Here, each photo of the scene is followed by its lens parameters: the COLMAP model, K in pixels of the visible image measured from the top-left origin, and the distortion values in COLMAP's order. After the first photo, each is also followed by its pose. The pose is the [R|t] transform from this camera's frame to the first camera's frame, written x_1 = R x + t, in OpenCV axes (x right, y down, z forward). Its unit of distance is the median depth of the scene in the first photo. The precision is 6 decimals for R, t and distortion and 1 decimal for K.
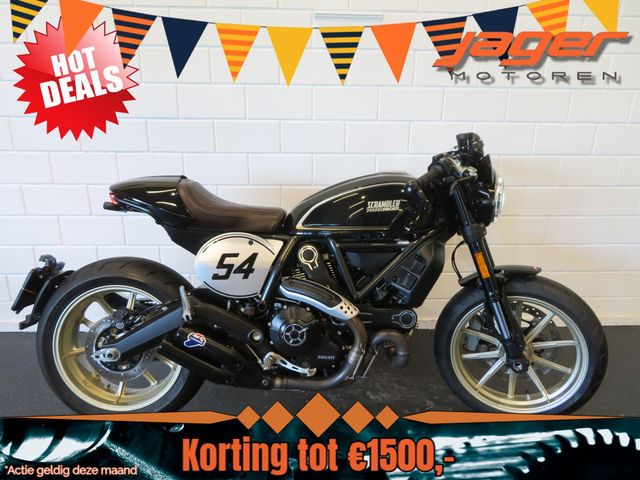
lens RADIAL K [[454.2, 0, 320.0], [0, 454.2, 240.0], [0, 0, 1]] dist [-0.005631, -0.000520]
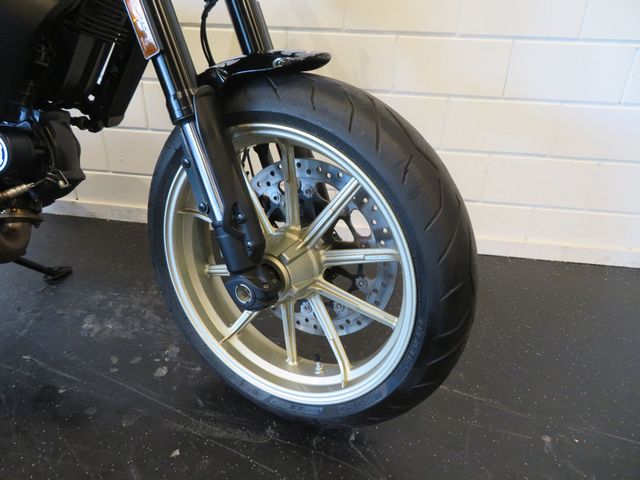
lens RADIAL K [[467.5, 0, 319.8], [0, 467.5, 224.1], [0, 0, 1]] dist [-0.002429, -0.003386]
pose [[0.981580, 0.100457, -0.162511, 0.585427], [-0.082041, 0.989817, 0.116325, 0.166534], [0.172542, -0.100850, 0.979826, 0.622465]]
